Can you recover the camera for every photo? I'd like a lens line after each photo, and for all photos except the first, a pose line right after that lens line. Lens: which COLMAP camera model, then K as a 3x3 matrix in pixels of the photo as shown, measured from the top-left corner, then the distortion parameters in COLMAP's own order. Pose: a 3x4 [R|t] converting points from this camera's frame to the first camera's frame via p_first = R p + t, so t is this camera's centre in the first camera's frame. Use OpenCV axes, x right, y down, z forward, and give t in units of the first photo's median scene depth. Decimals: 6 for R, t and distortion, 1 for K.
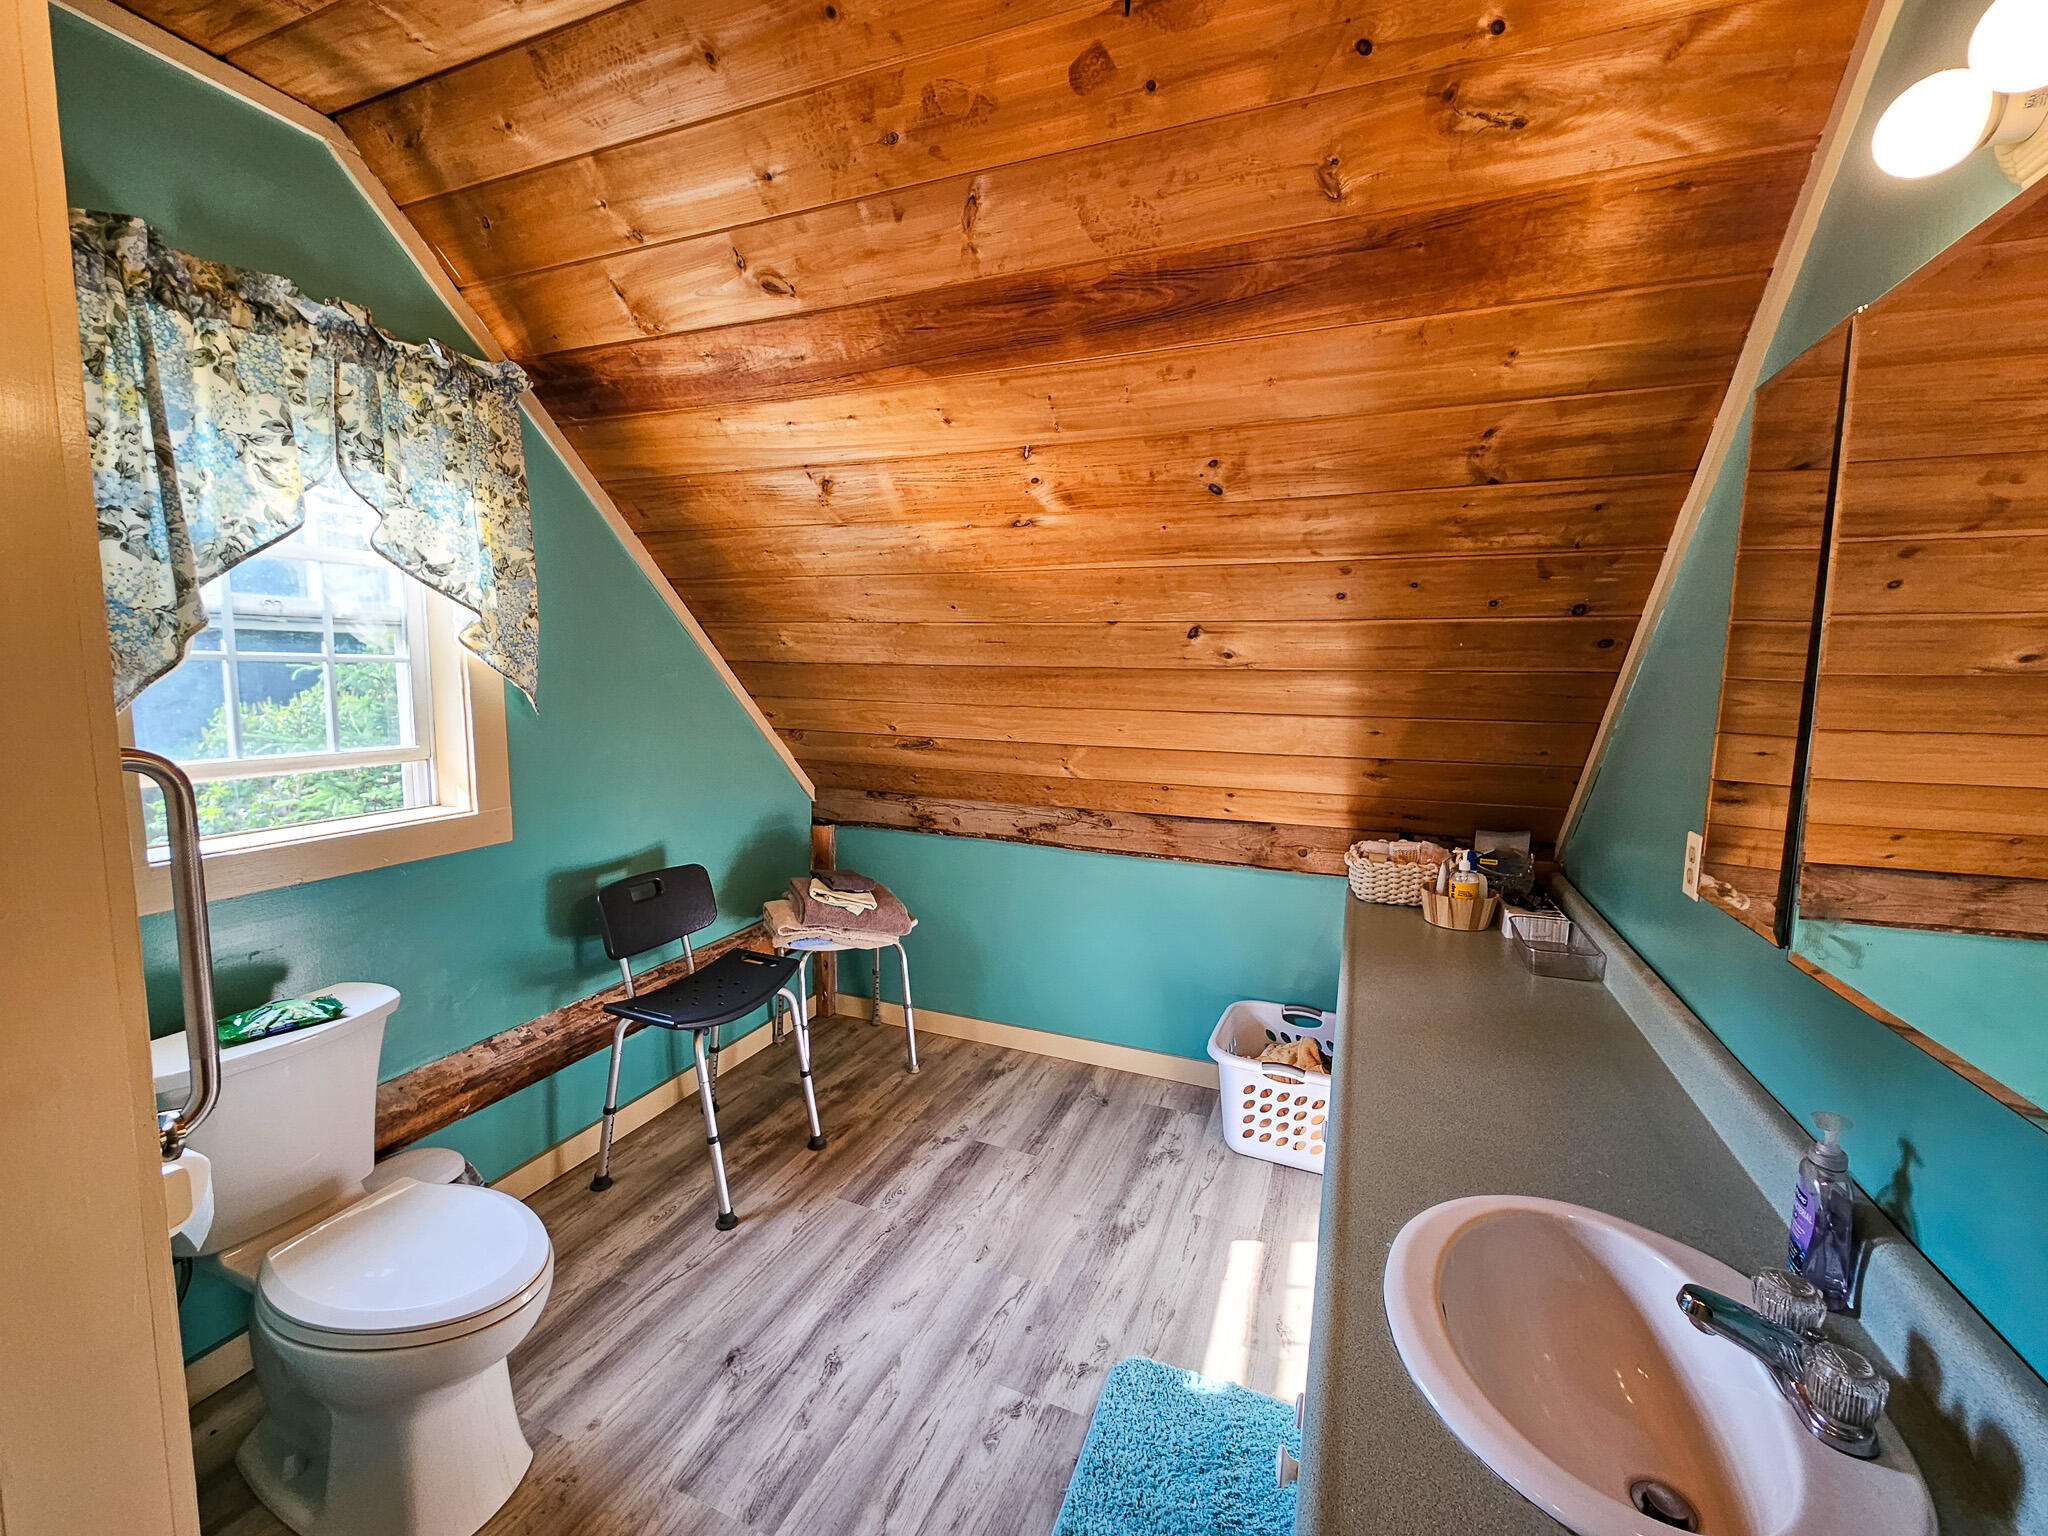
lens RADIAL K [[843.4, 0, 1026.6], [0, 843.4, 760.0], [0, 0, 1]] dist [-0.000622, -0.000467]
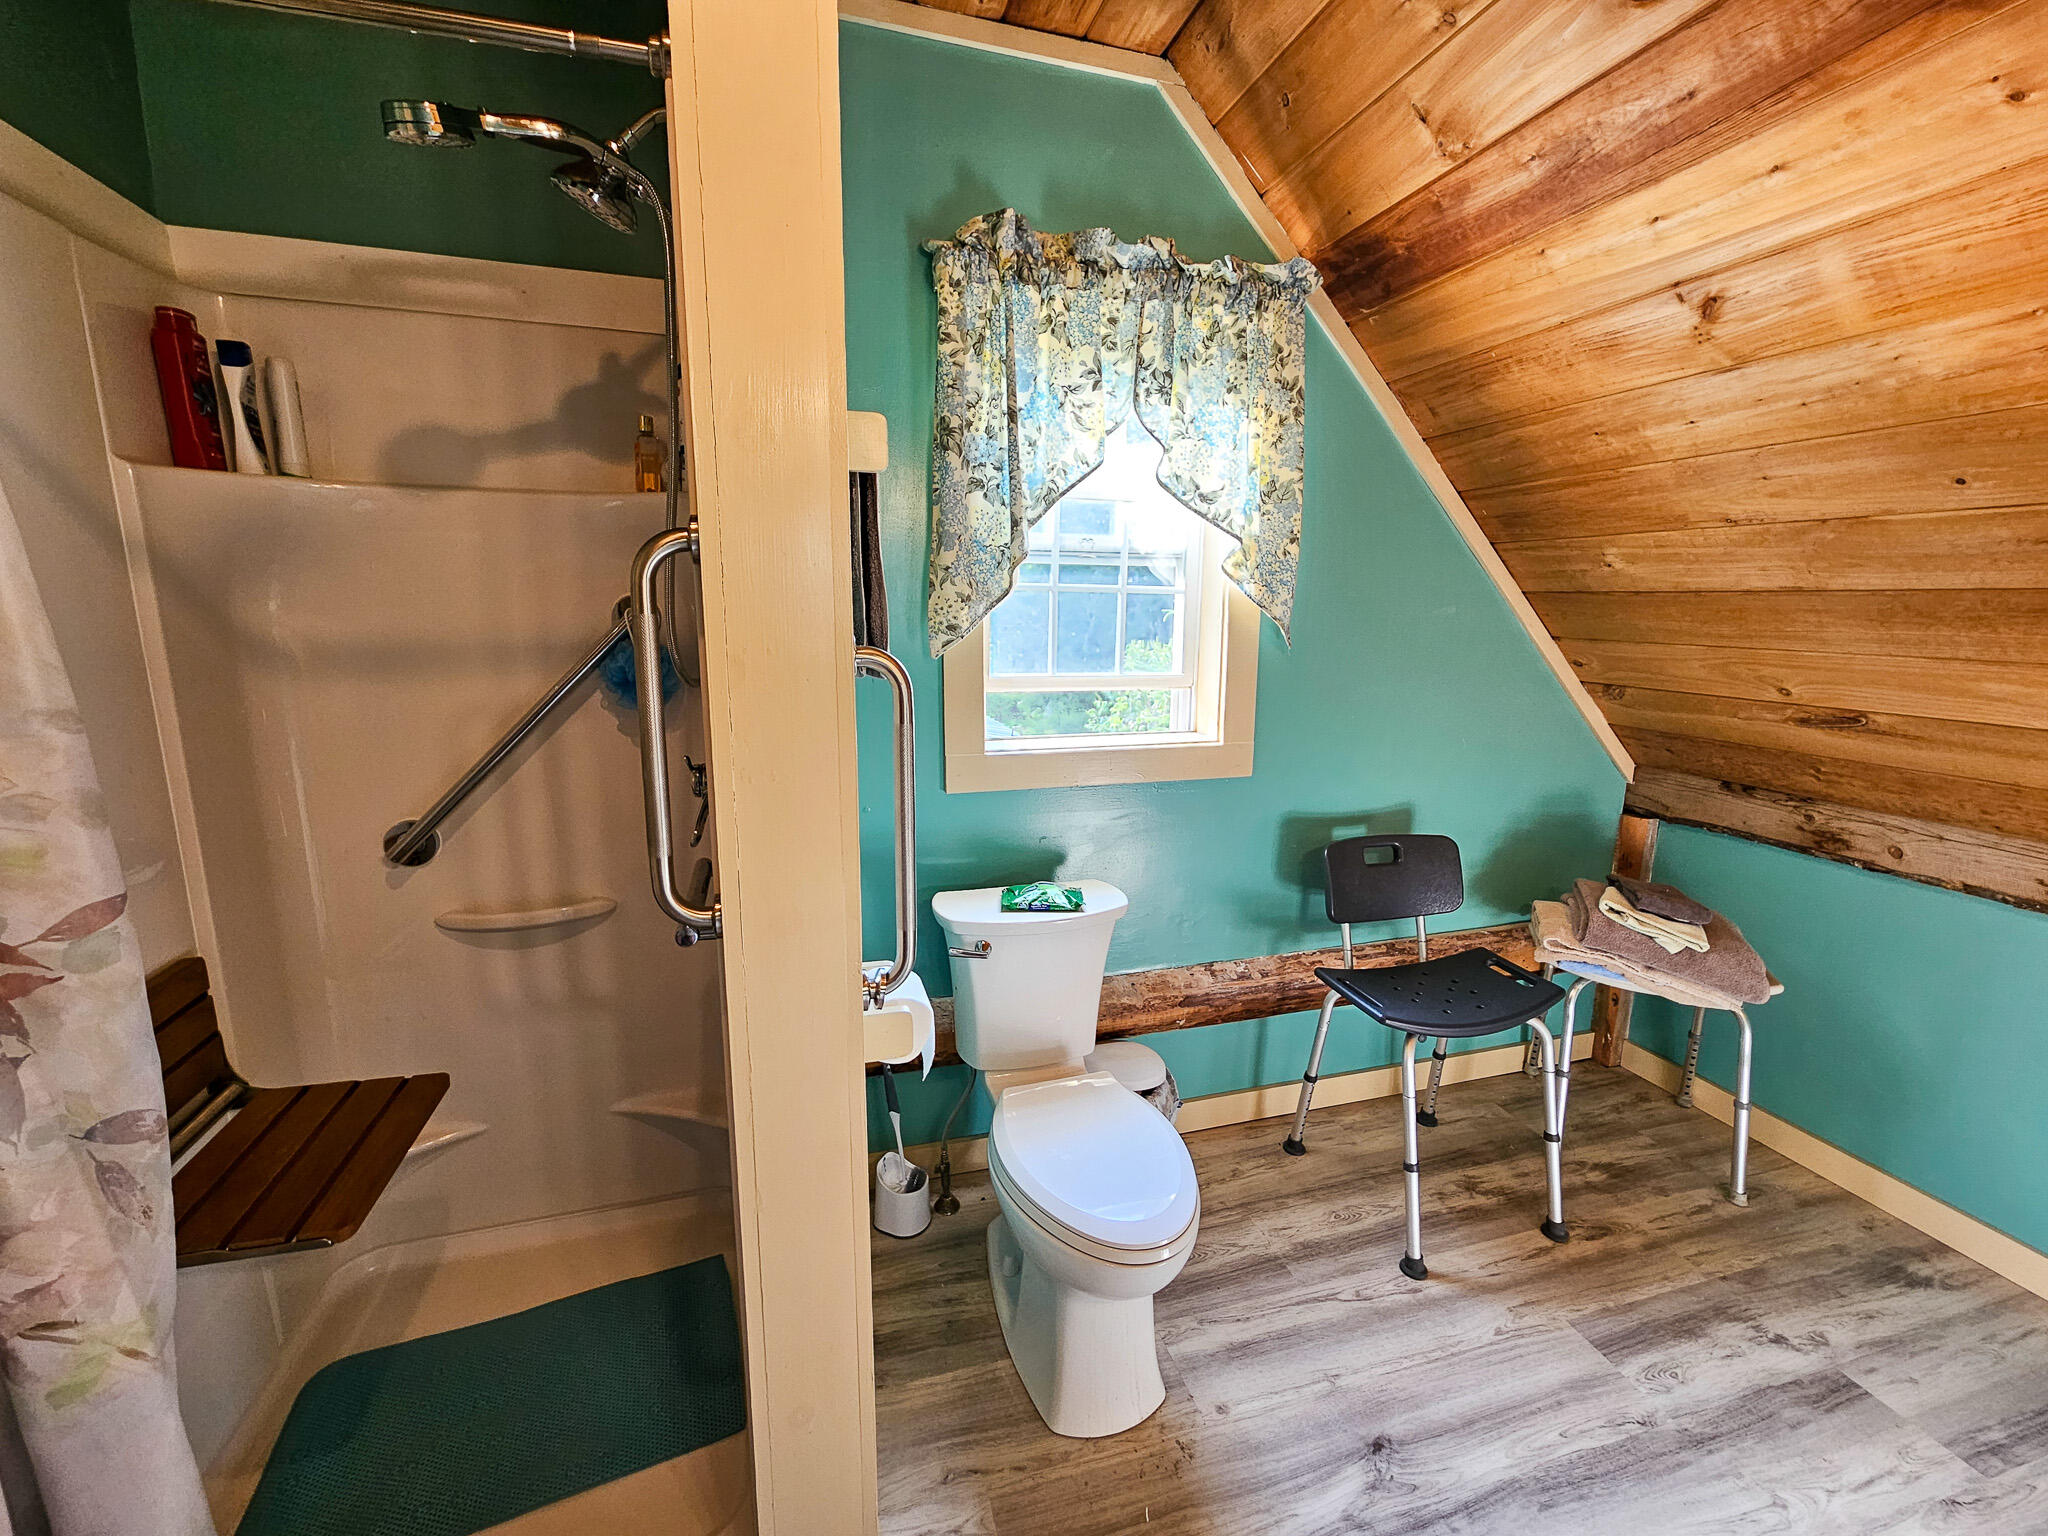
lens RADIAL K [[843.4, 0, 1022.9], [0, 843.4, 756.3], [0, 0, 1]] dist [-0.000622, -0.000467]
pose [[0.619787, 0.131344, -0.773700, -0.018714], [-0.088754, 0.991301, 0.097186, 0.000817], [0.779735, 0.008434, 0.626053, 0.187942]]
